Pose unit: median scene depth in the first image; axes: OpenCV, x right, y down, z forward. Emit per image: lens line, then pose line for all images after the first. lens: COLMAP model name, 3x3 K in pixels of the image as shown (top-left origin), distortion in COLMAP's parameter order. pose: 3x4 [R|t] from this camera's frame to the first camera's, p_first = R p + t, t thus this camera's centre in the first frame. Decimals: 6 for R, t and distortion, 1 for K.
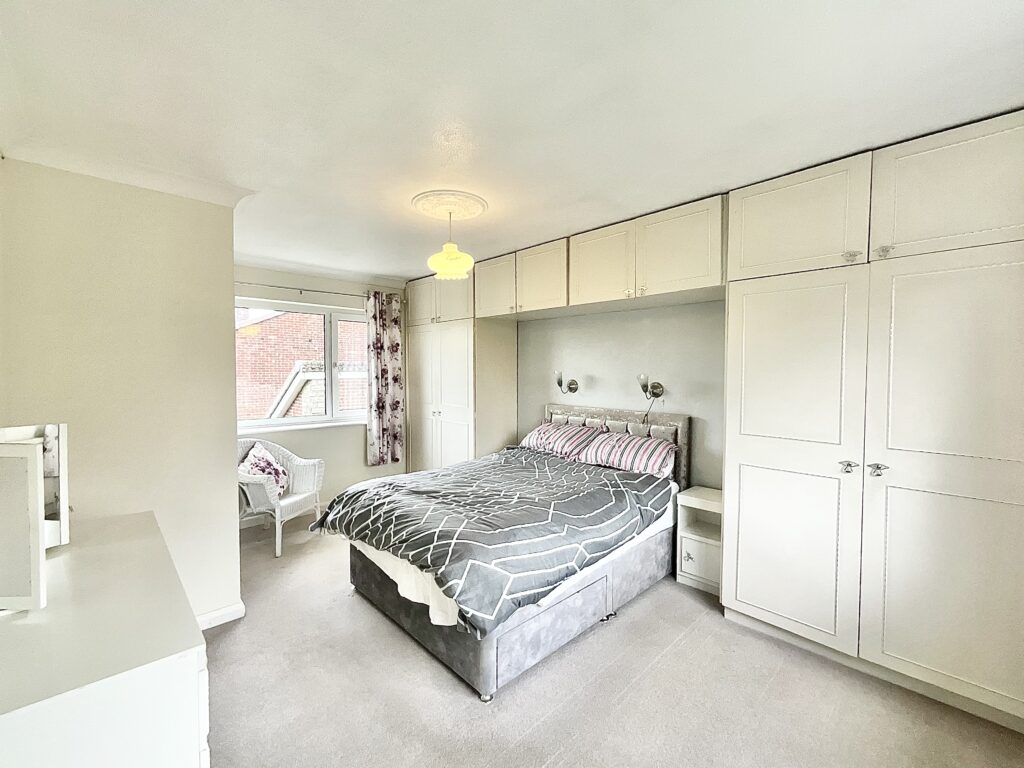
lens RADIAL K [[419.4, 0, 514.0], [0, 419.4, 383.1], [0, 0, 1]] dist [-0.000941, 0.000202]
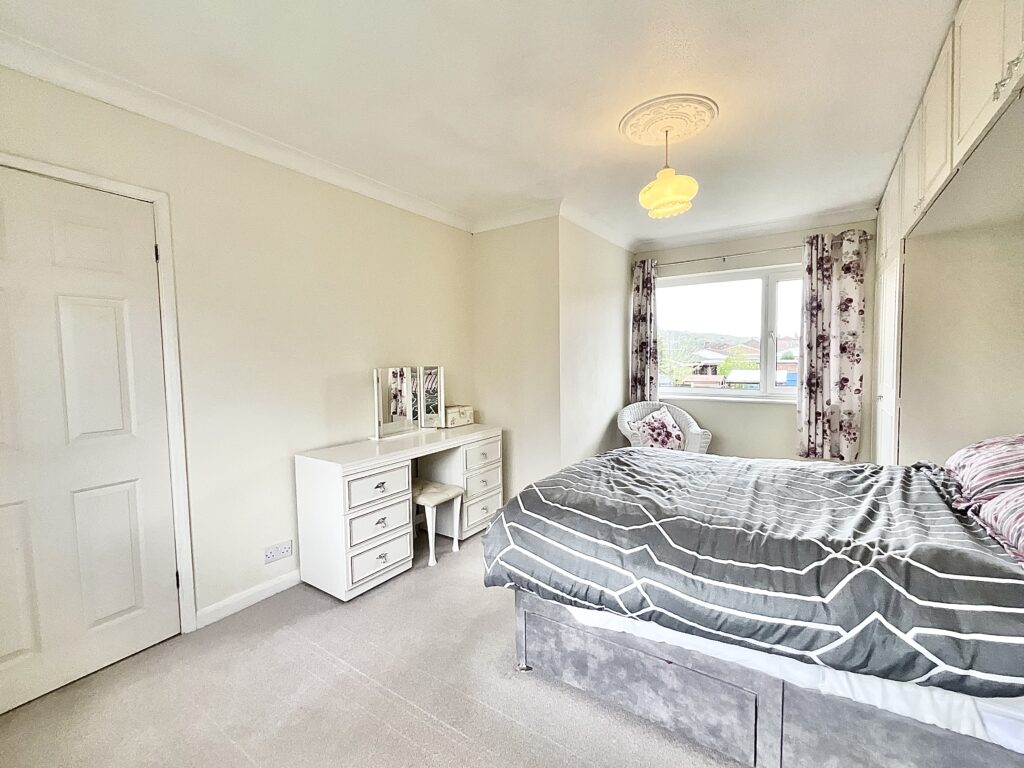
lens RADIAL K [[419.4, 0, 514.0], [0, 419.4, 383.1], [0, 0, 1]] dist [-0.000941, 0.000202]
pose [[0.250730, 0.056106, -0.966430, 0.297020], [-0.012193, 0.998423, 0.054800, 0.018781], [0.967980, -0.001956, 0.251018, 0.265540]]
